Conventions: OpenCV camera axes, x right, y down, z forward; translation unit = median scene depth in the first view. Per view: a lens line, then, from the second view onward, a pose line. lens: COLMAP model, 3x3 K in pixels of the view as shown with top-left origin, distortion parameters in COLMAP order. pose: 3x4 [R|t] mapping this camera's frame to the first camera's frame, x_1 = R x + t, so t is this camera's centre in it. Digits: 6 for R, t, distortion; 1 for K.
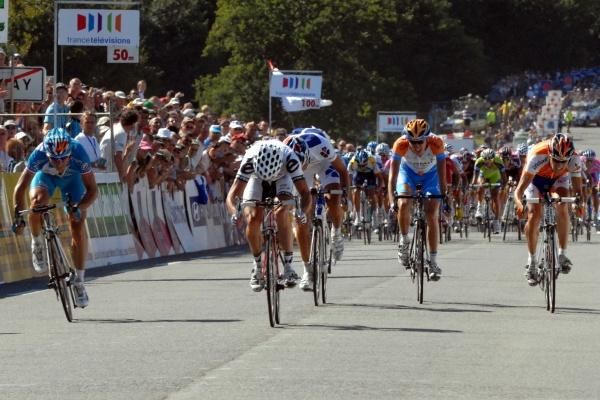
lens RADIAL K [[3791.1, 0, 300.0], [0, 3791.1, 200.0], [0, 0, 1]] dist [0.148596, -44.813466]
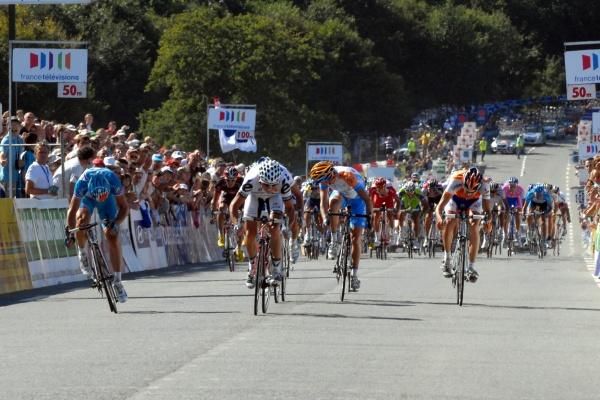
lens RADIAL K [[3791.1, 0, 300.0], [0, 3791.1, 200.0], [0, 0, 1]] dist [0.148596, -44.813466]
pose [[0.999747, -0.002516, 0.022369, -0.005885], [0.002662, 0.999975, -0.006528, 0.000361], [-0.022352, 0.006586, 0.999728, -0.086554]]
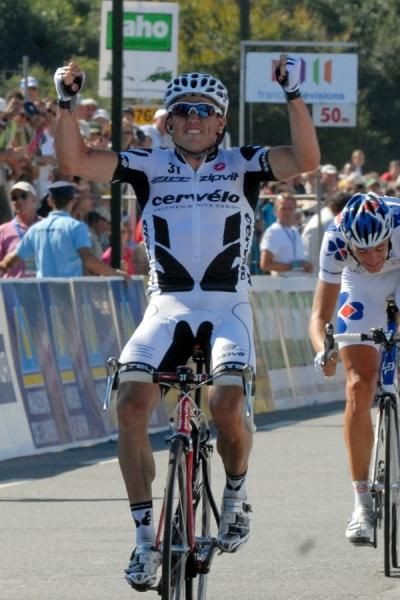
lens RADIAL K [[3791.1, 0, 200.0], [0, 3791.1, 300.0], [0, 0, 1]] dist [0.148596, -44.813466]
pose [[0.990983, 0.003674, -0.133938, 0.025202], [-0.003416, 0.999992, 0.002154, -0.004375], [0.133945, -0.001677, 0.990987, 0.276005]]
